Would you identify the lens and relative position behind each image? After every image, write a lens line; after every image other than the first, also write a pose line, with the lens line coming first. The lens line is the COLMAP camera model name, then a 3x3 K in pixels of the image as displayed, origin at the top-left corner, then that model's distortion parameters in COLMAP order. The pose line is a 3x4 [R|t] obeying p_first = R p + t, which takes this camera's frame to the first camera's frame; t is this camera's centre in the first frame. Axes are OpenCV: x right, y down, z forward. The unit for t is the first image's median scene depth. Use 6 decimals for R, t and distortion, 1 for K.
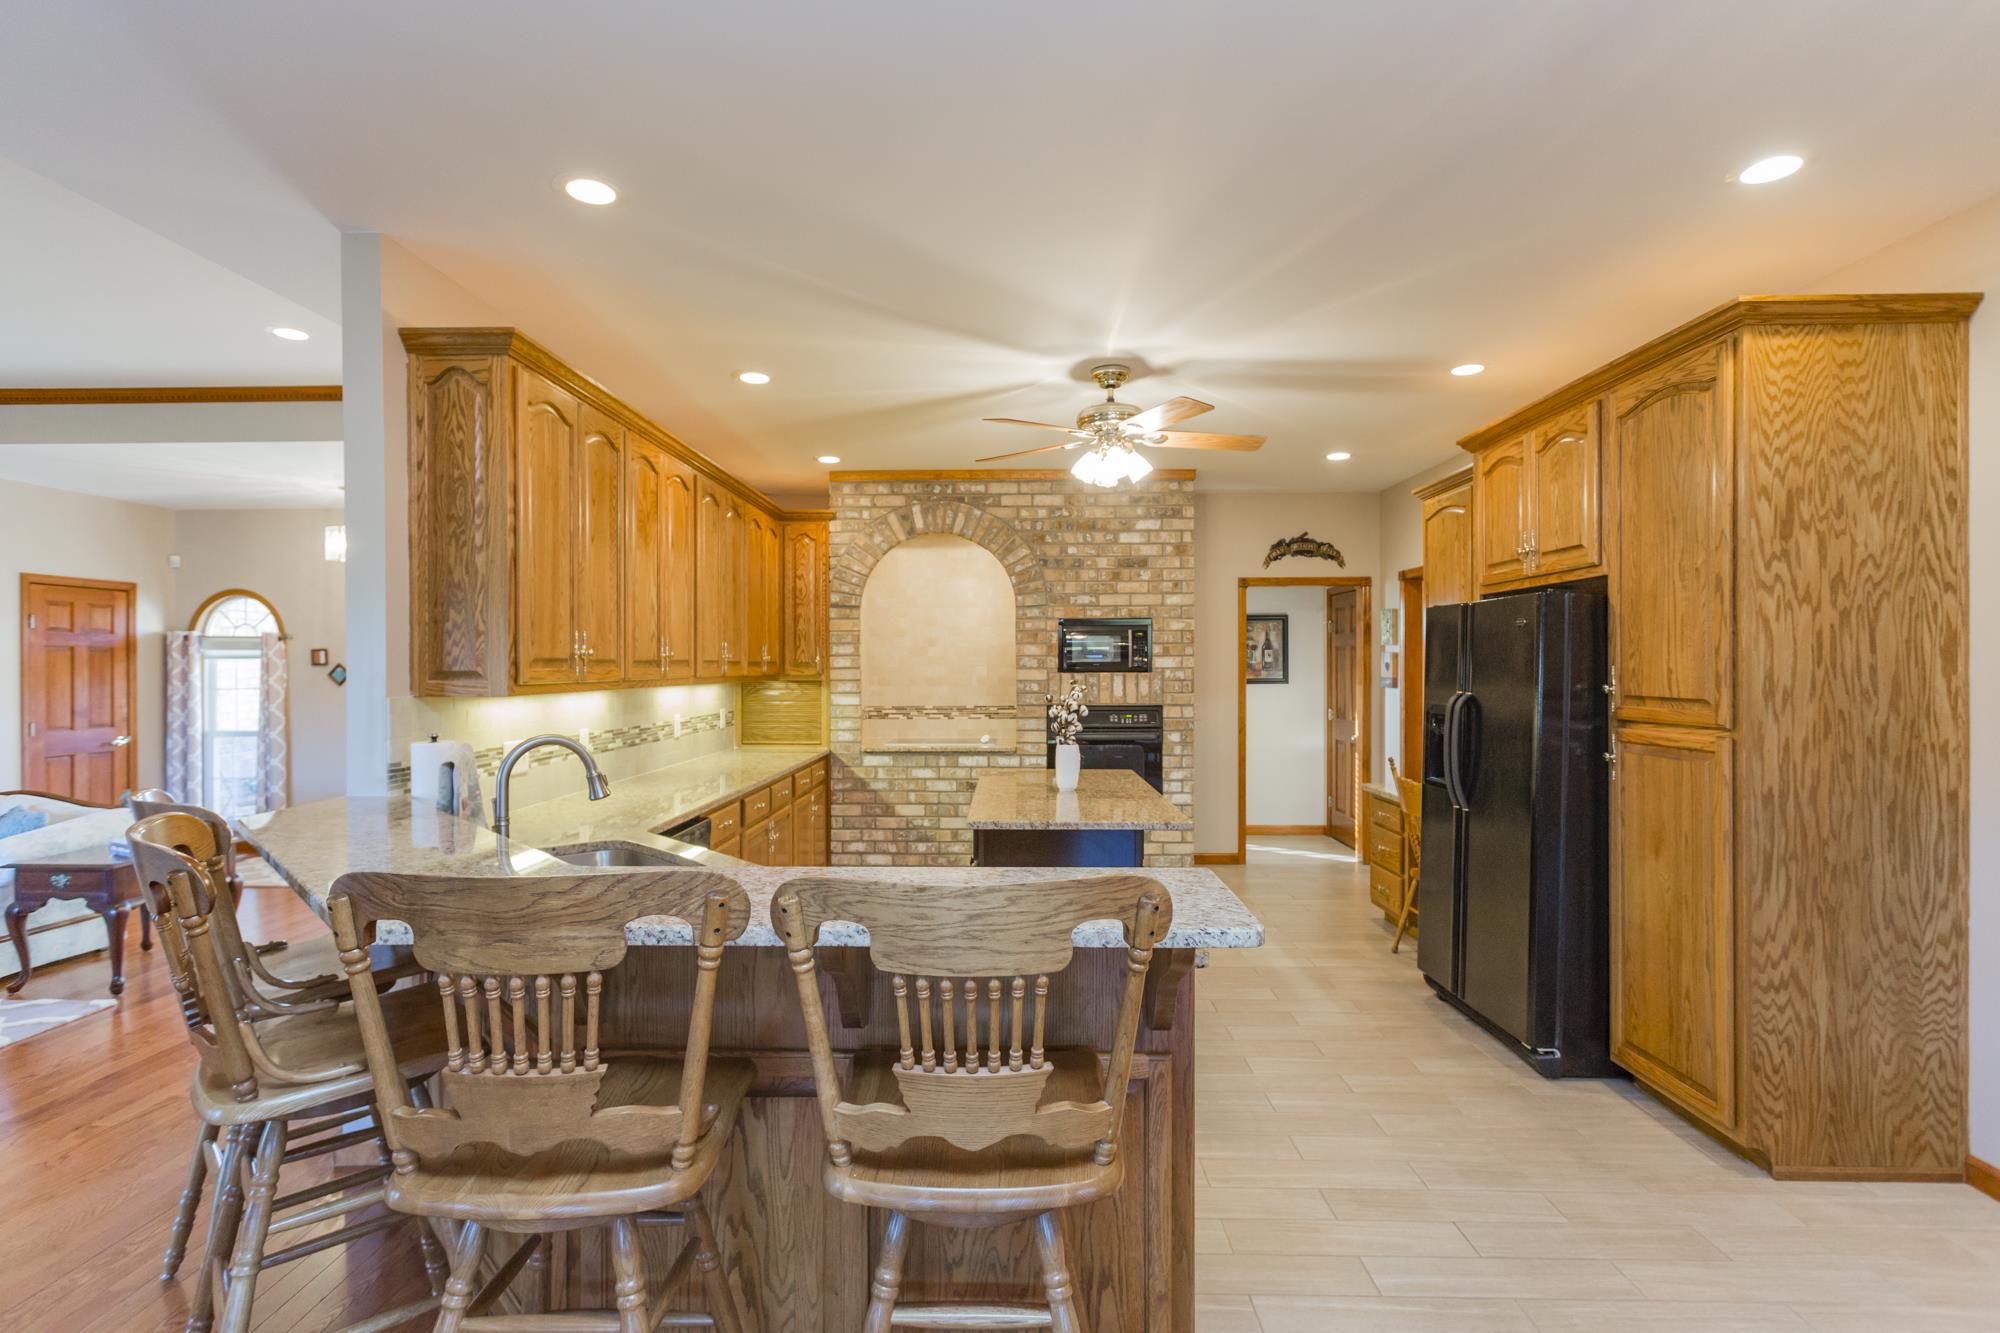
lens RADIAL K [[825.6, 0, 990.5], [0, 825.6, 665.8], [0, 0, 1]] dist [-0.000977, 0.000293]
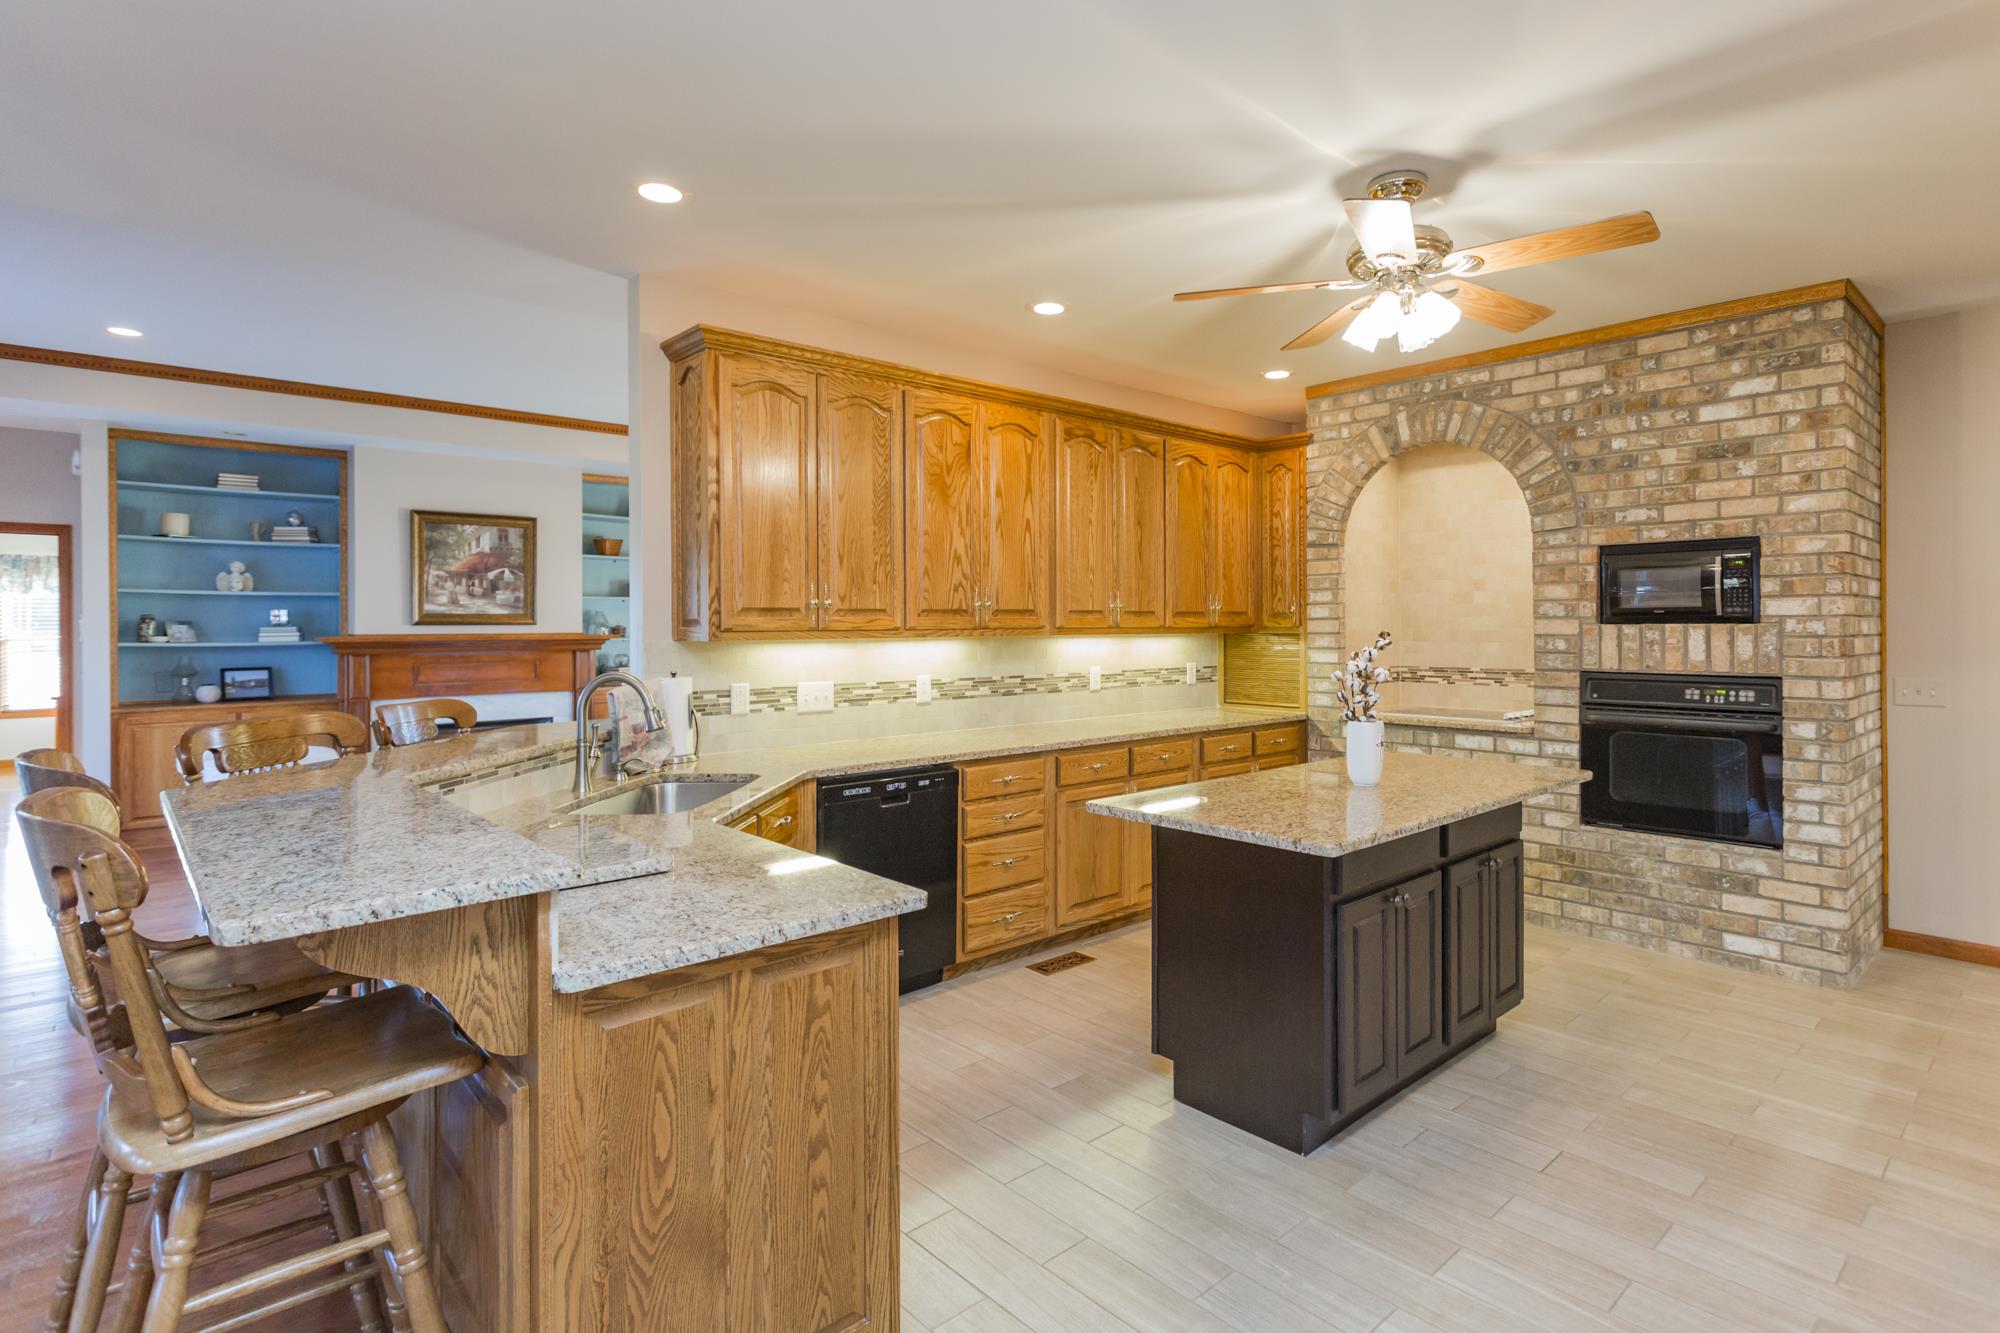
lens RADIAL K [[918.1, 0, 1123.1], [0, 918.1, 619.4], [0, 0, 1]] dist [0.001800, 0.000474]
pose [[0.755939, -0.004102, -0.654629, 0.284601], [0.003485, 0.999991, -0.002242, 0.004822], [0.654633, -0.000587, 0.755947, 0.162885]]
